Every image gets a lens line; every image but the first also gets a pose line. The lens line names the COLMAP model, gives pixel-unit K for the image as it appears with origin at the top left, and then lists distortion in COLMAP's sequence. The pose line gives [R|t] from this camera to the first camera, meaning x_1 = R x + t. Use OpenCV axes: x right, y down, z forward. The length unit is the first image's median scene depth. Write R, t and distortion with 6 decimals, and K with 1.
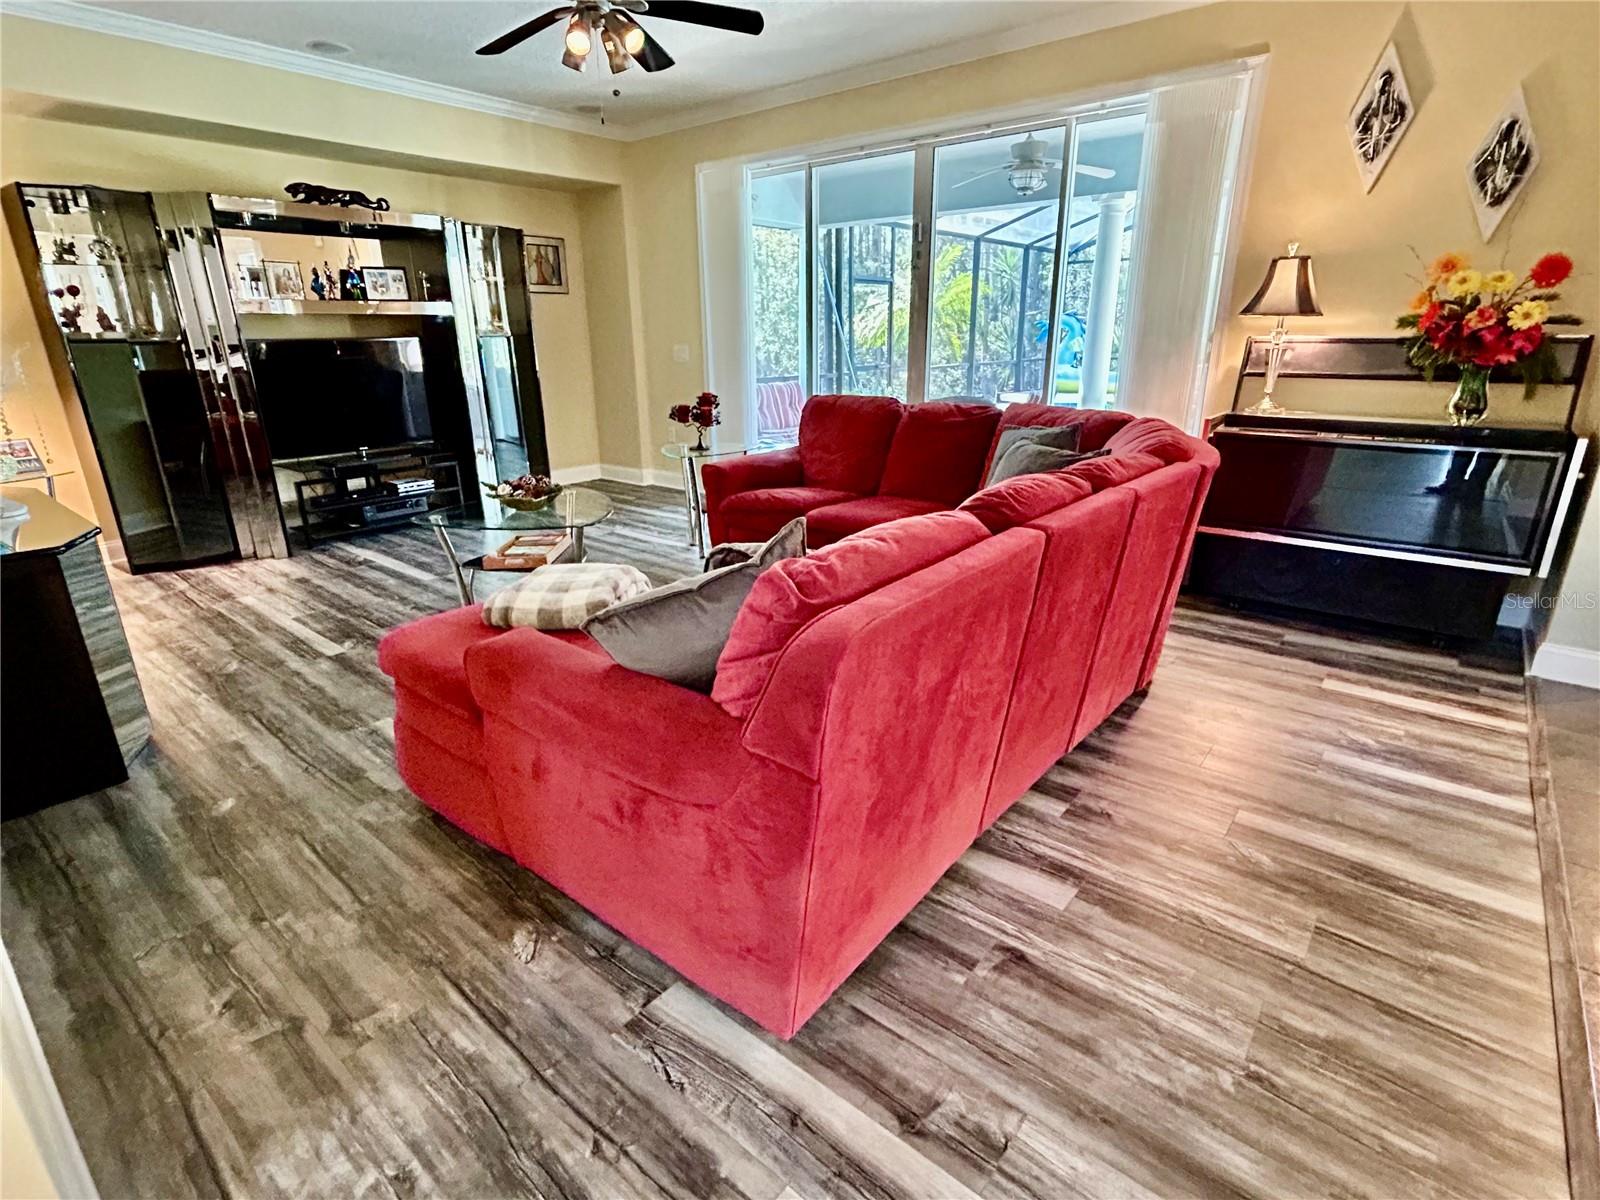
lens RADIAL K [[797.8, 0, 794.9], [0, 797.8, 596.4], [0, 0, 1]] dist [-0.001012, 0.000043]
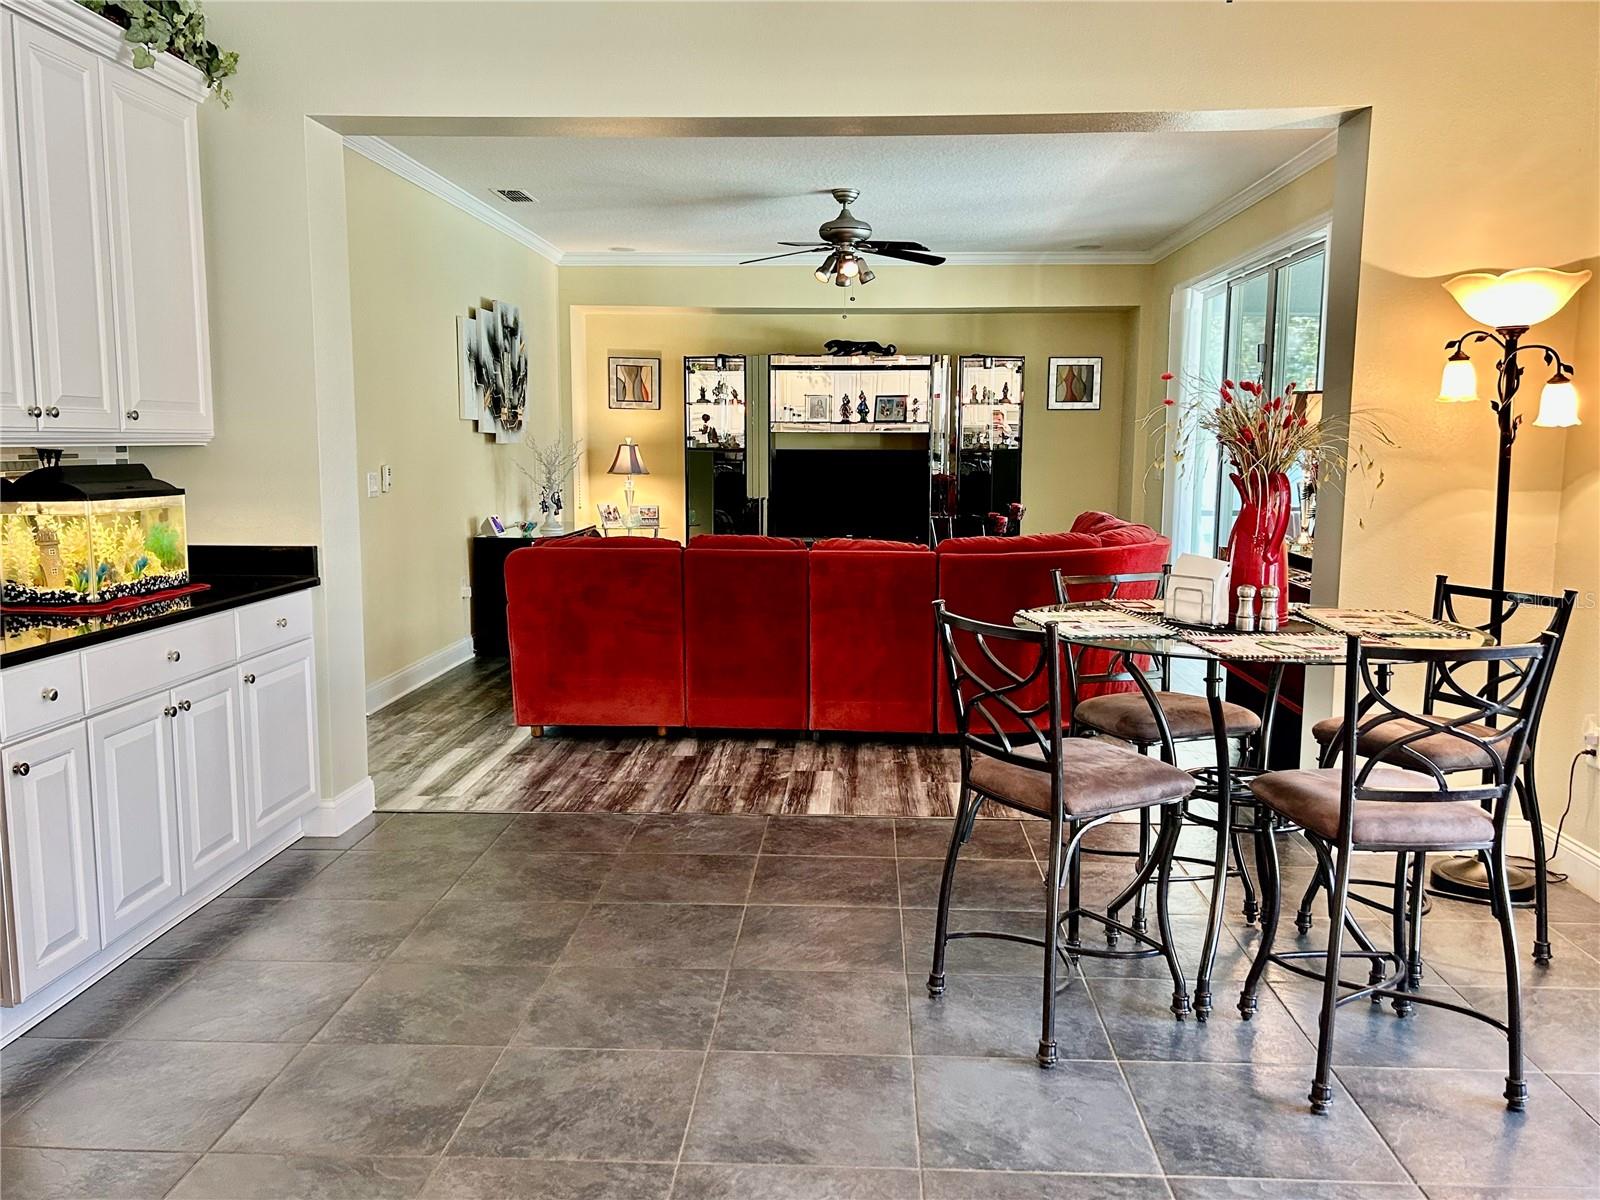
lens RADIAL K [[1294.4, 0, 814.7], [0, 1294.4, 607.0], [0, 0, 1]] dist [0.121287, -0.173704]
pose [[0.602897, 0.118099, -0.789030, 1.671524], [-0.263589, 0.962933, -0.057279, 0.083656], [0.753018, 0.242513, 0.611679, -0.399030]]
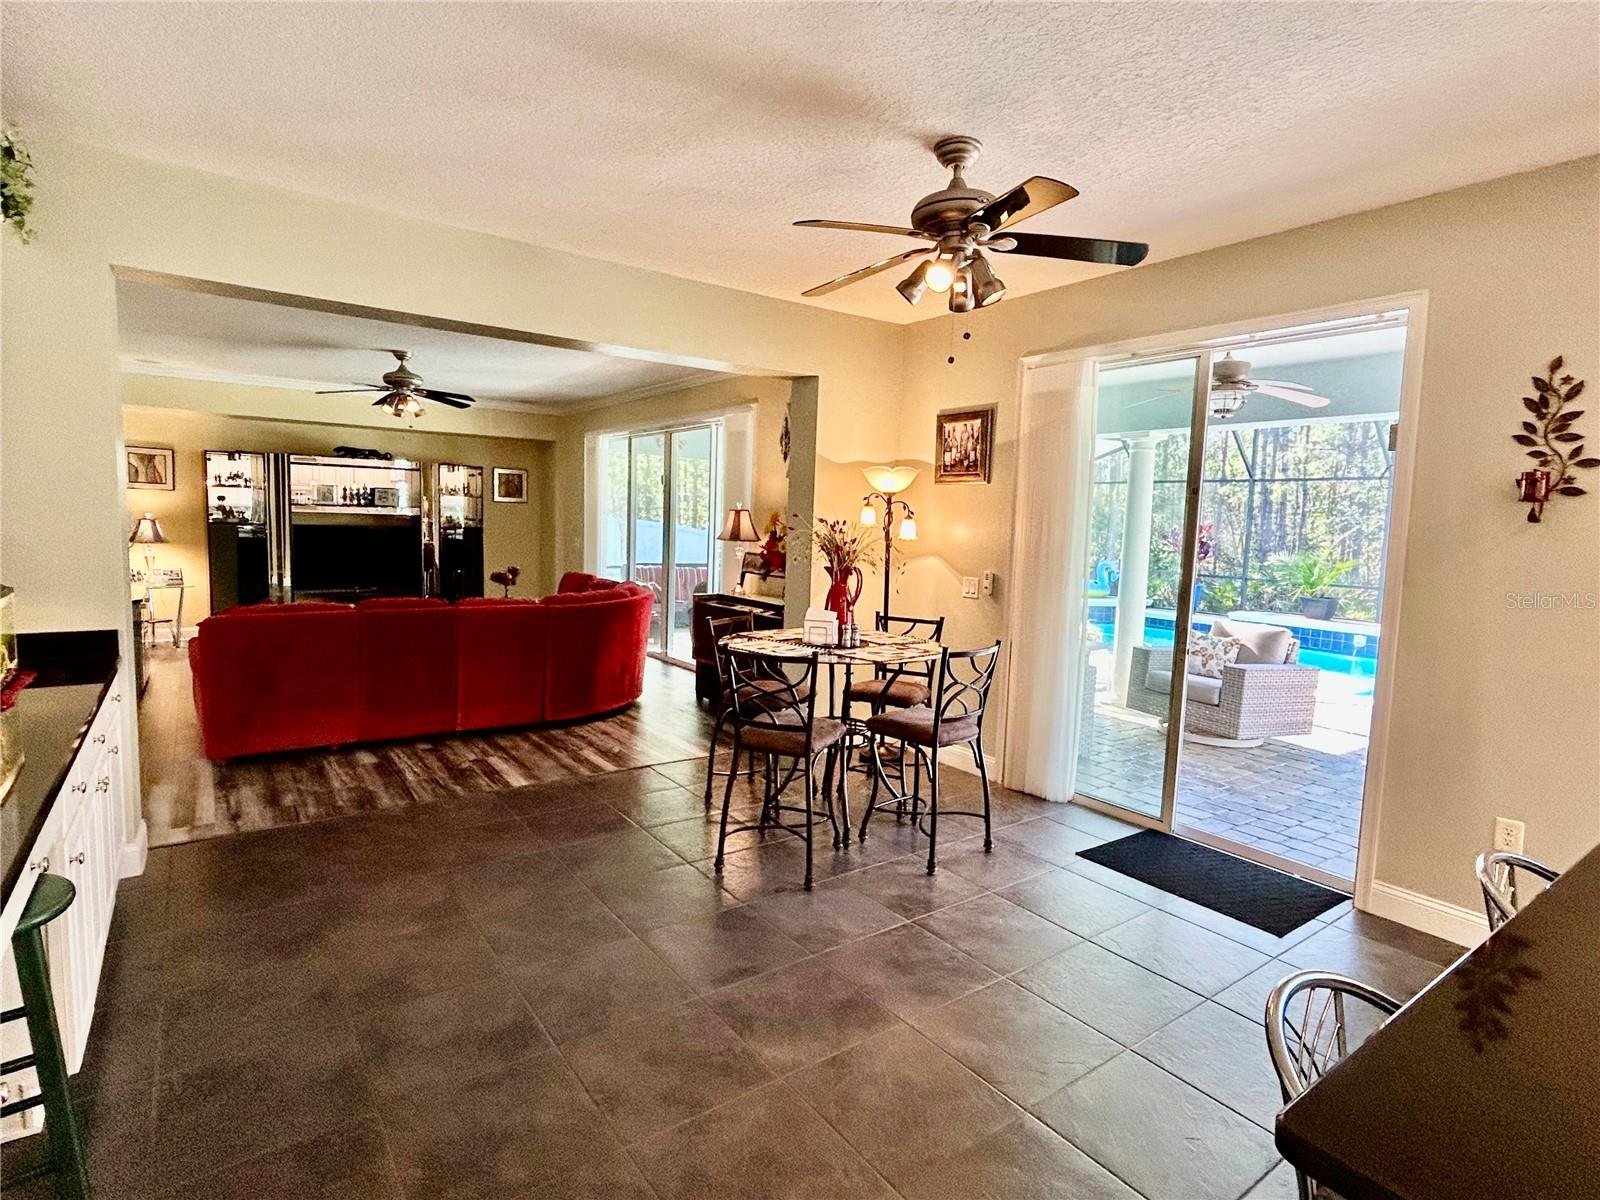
lens RADIAL K [[828.1, 0, 800.0], [0, 828.1, 600.0], [0, 0, 1]] dist [-0.001569, -0.000540]
pose [[0.966954, 0.067043, -0.245980, 1.320308], [-0.120479, 0.970442, -0.209111, 0.156636], [0.224690, 0.231836, 0.946450, -0.741281]]
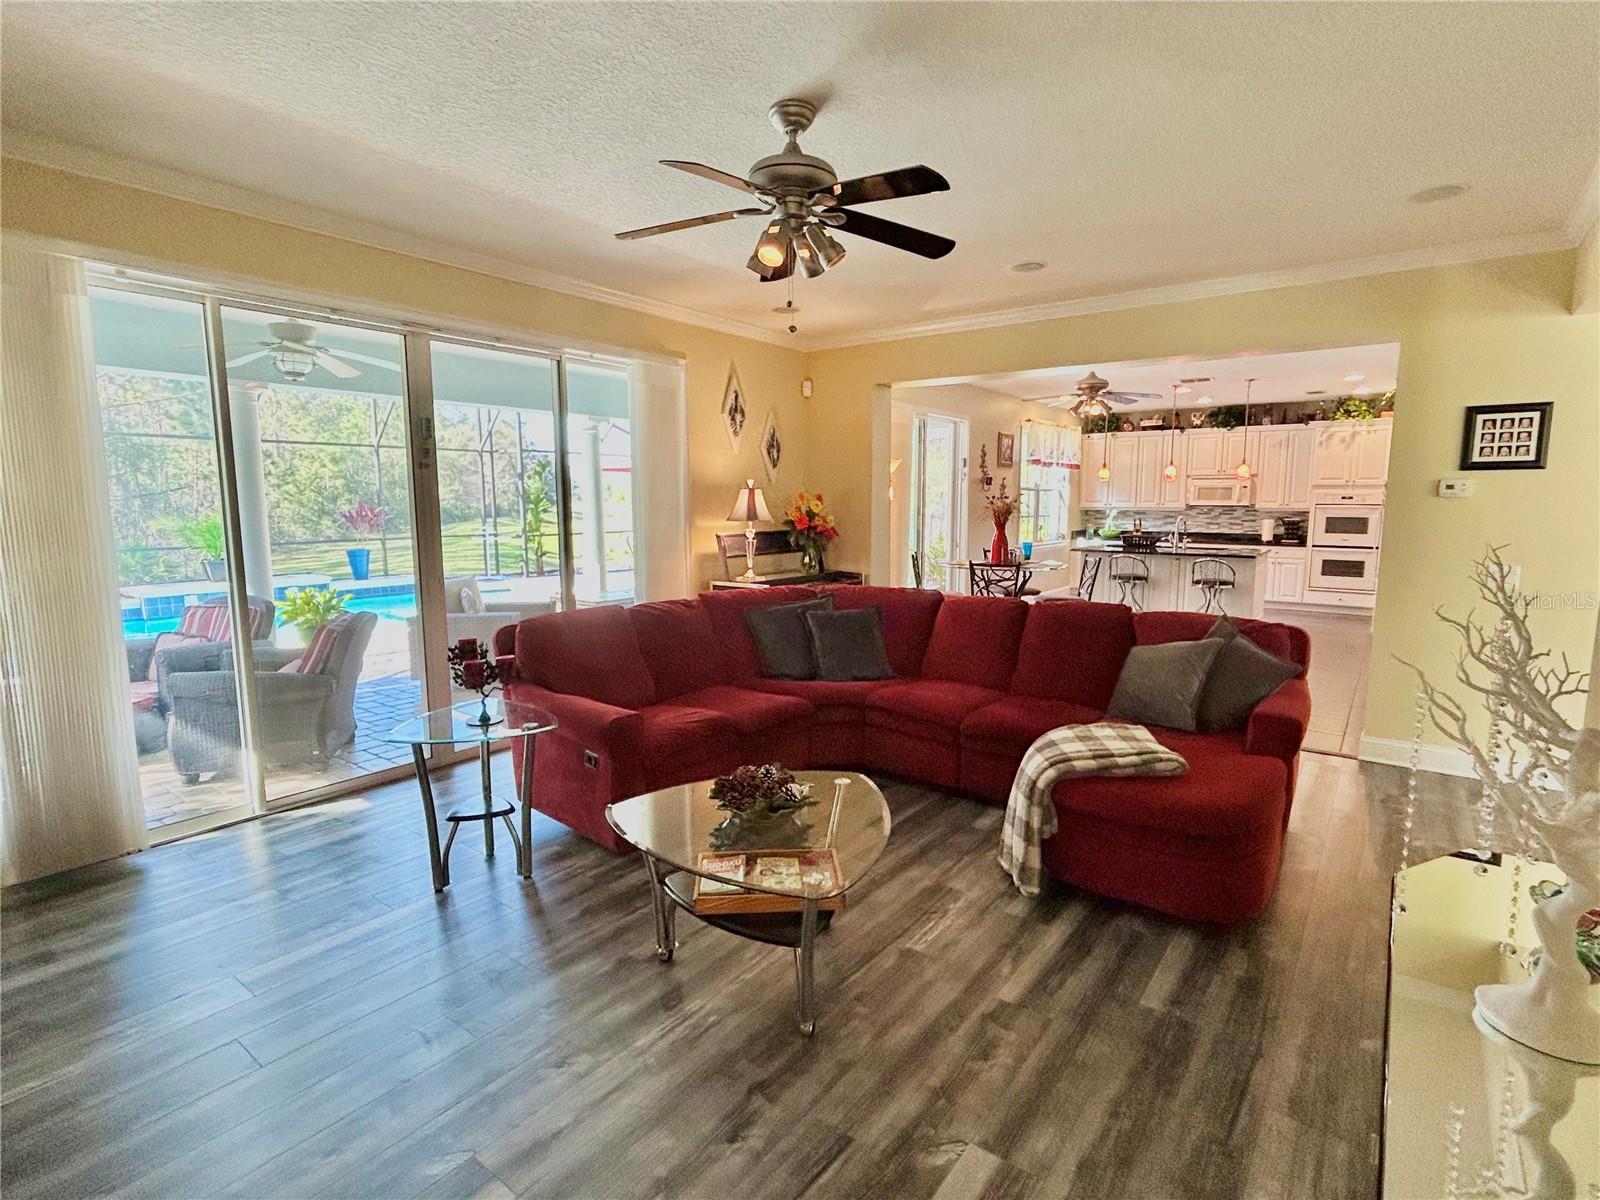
lens RADIAL K [[797.8, 0, 794.9], [0, 797.8, 596.4], [0, 0, 1]] dist [-0.001012, 0.000043]
pose [[-0.044460, -0.110530, 0.992878, -1.125096], [0.317593, 0.940737, 0.118947, -0.408533], [-0.947184, 0.320619, -0.006721, 1.069041]]
